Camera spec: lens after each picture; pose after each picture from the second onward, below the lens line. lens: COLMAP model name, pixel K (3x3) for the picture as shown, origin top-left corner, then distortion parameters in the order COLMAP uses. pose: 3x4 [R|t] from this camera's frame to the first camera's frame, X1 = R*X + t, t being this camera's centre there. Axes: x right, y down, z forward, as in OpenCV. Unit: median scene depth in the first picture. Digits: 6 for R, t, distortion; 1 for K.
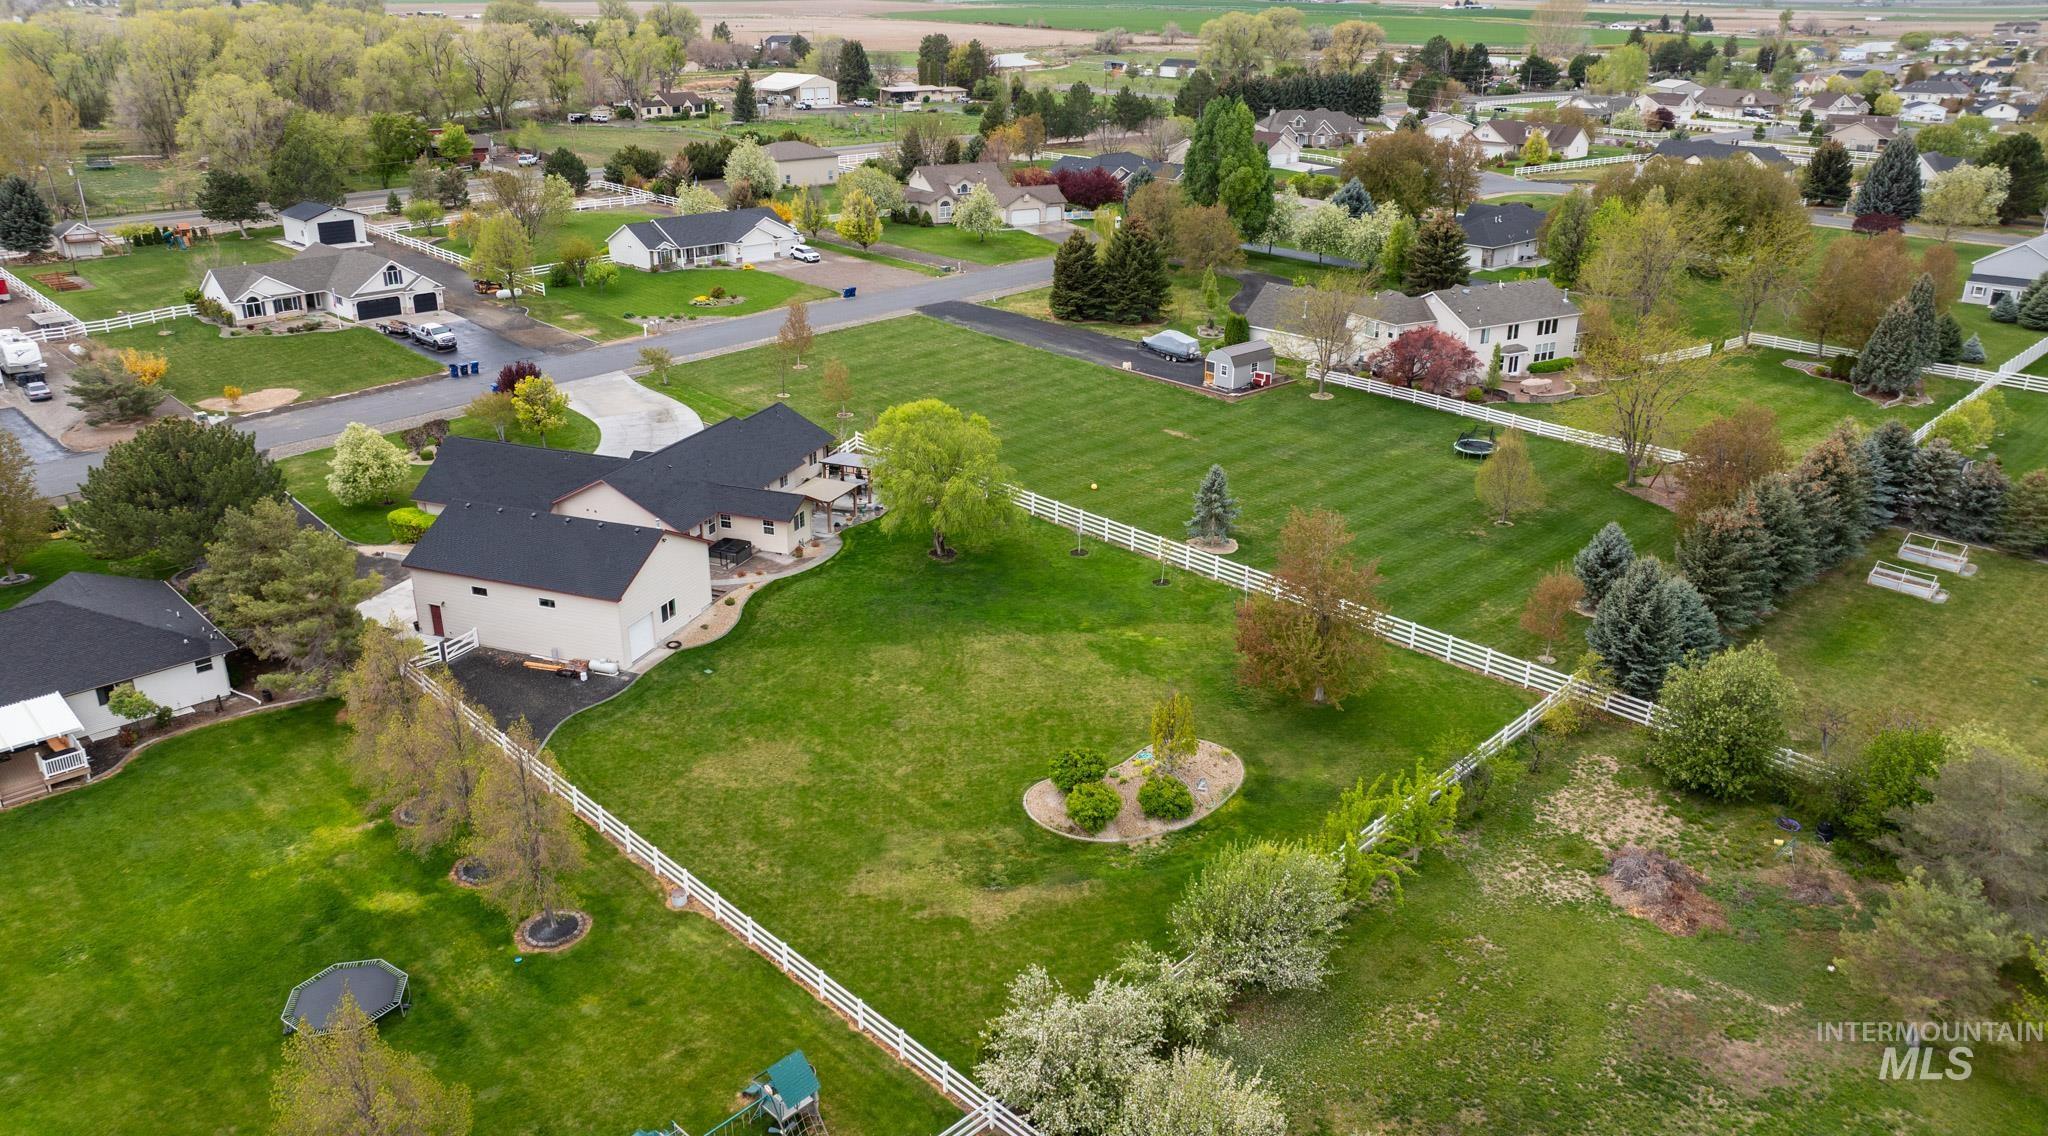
lens RADIAL K [[1442.7, 0, 1022.4], [0, 1442.7, 571.4], [0, 0, 1]] dist [-0.020482, 0.007879]
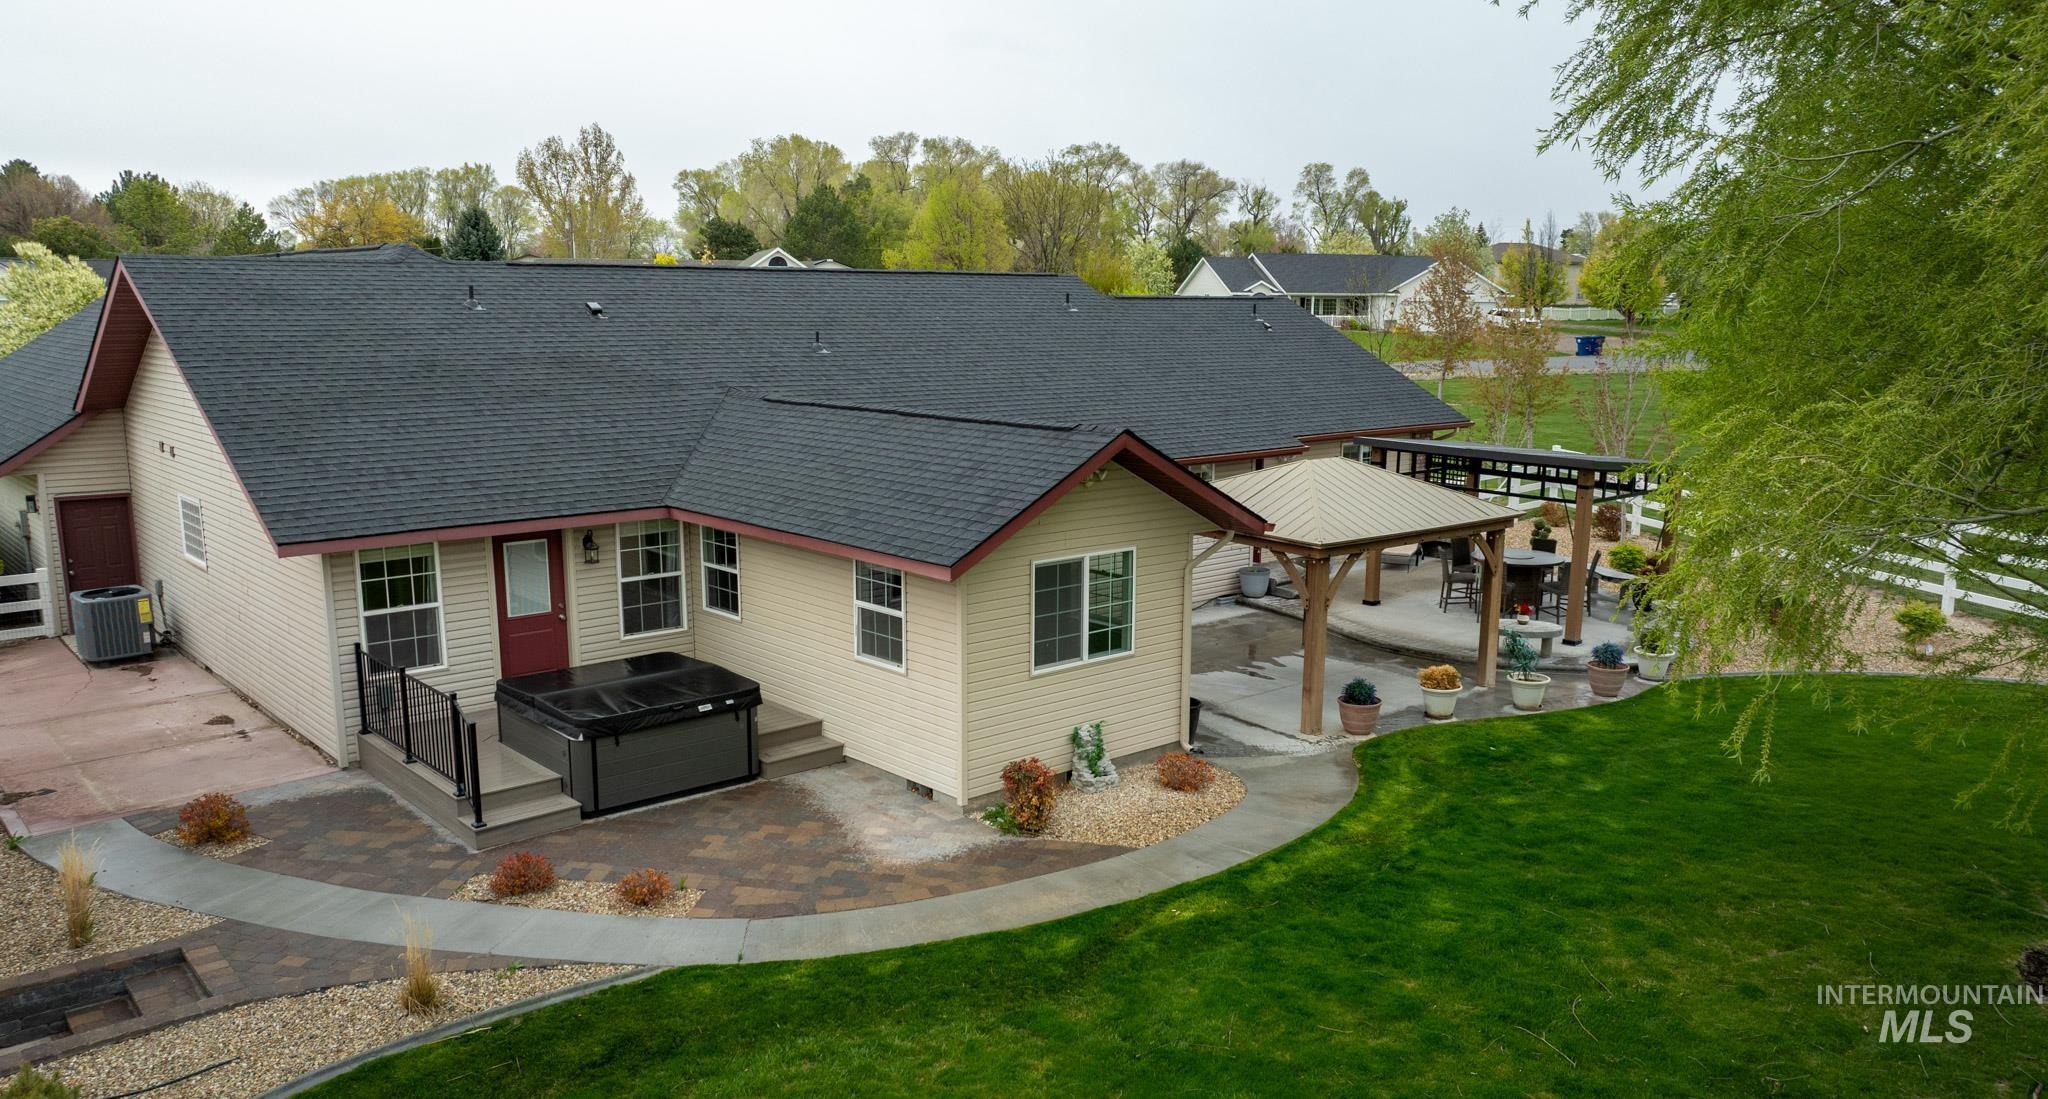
lens RADIAL K [[1494.3, 0, 1063.1], [0, 1494.3, 596.1], [0, 0, 1]] dist [-0.026009, 0.010756]
pose [[0.893449, 0.088875, -0.440285, -0.068021], [-0.169465, 0.974484, -0.147180, -0.009251], [0.415970, 0.206111, 0.885713, 0.683028]]
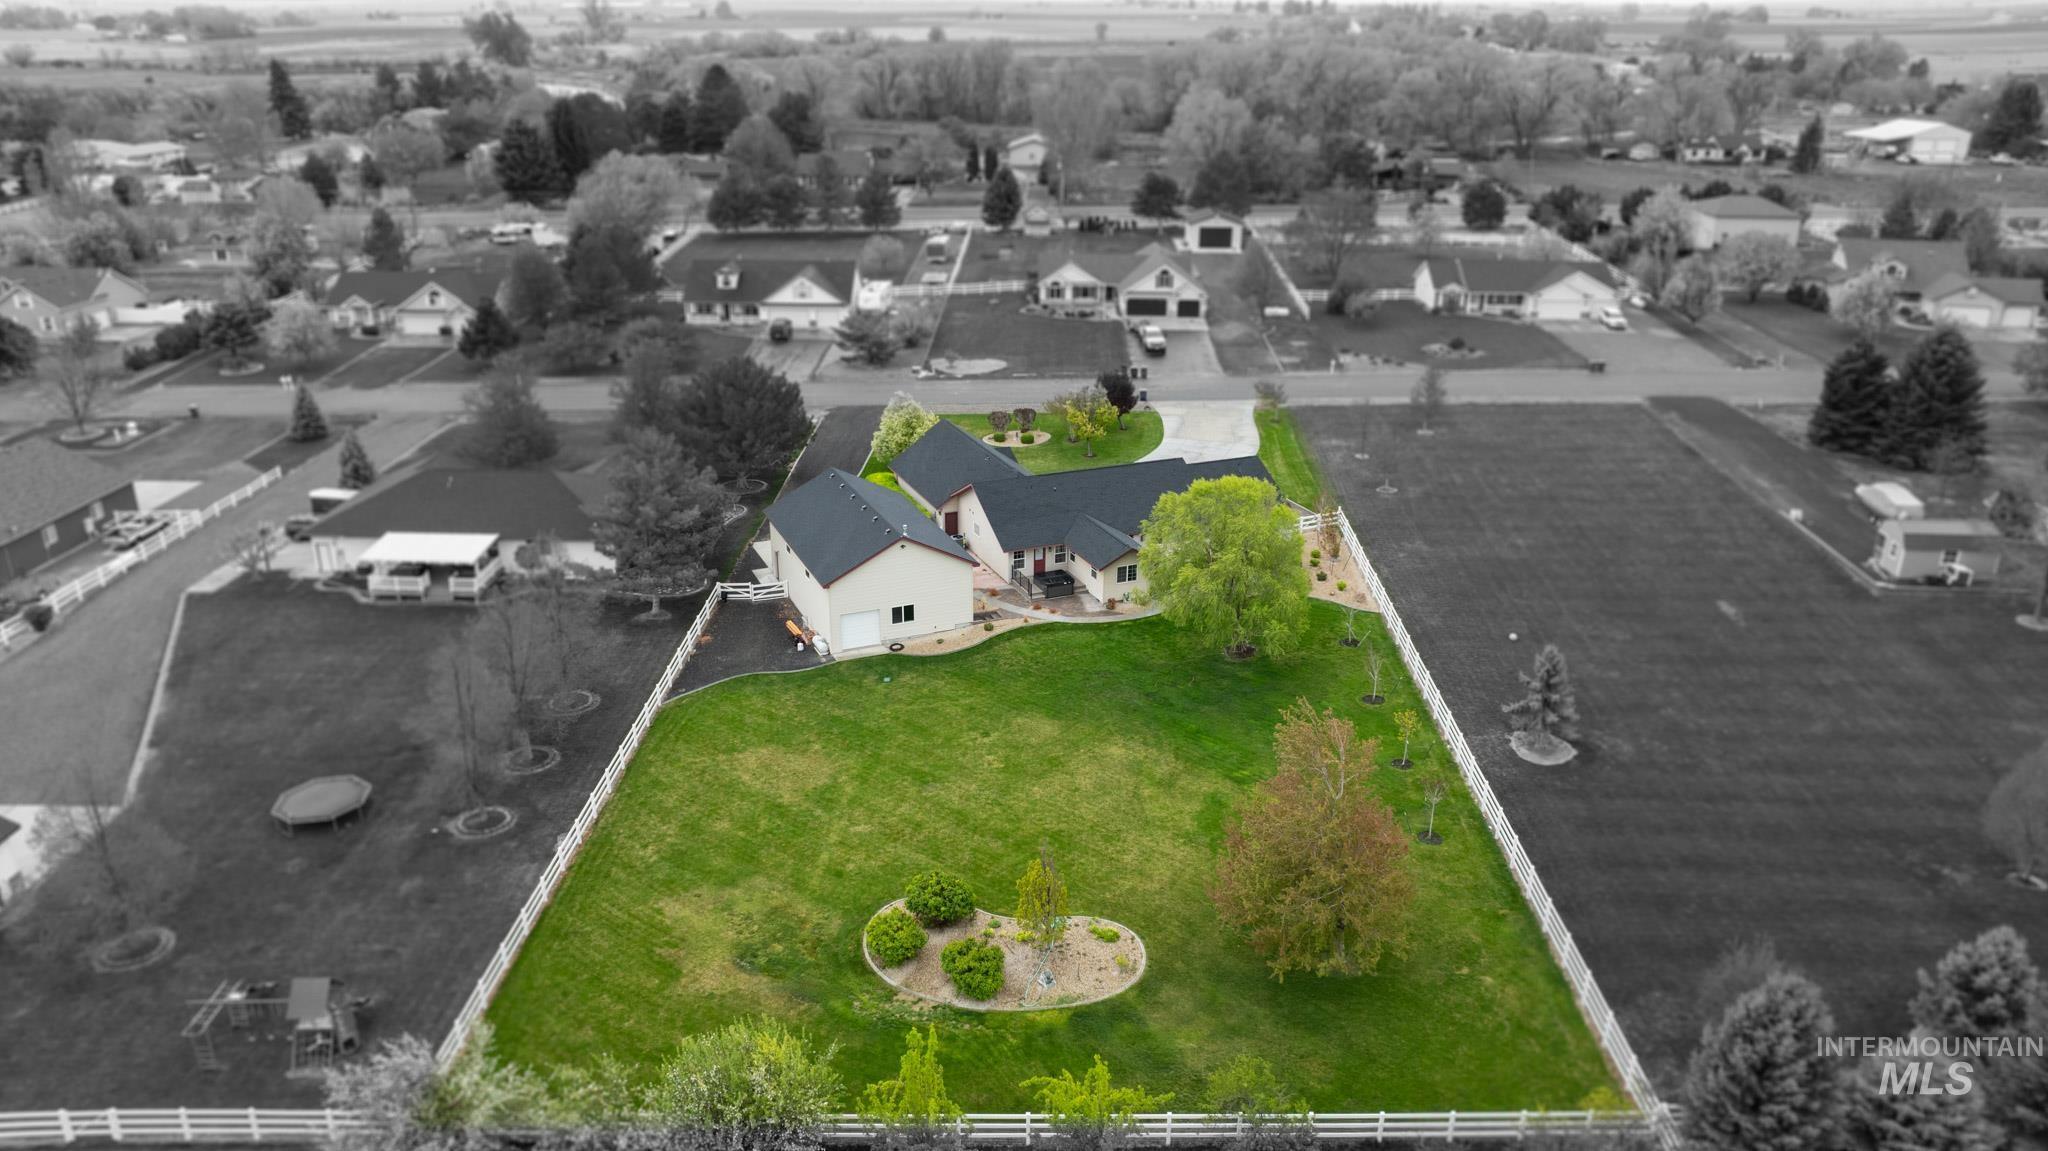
lens RADIAL K [[1435.7, 0, 1027.5], [0, 1435.7, 562.8], [0, 0, 1]] dist [-0.019647, 0.000955]
pose [[0.693942, 0.256058, -0.672963, 0.347483], [-0.270978, 0.958791, 0.085388, -0.083598], [0.667095, 0.123104, 0.734731, 0.208270]]
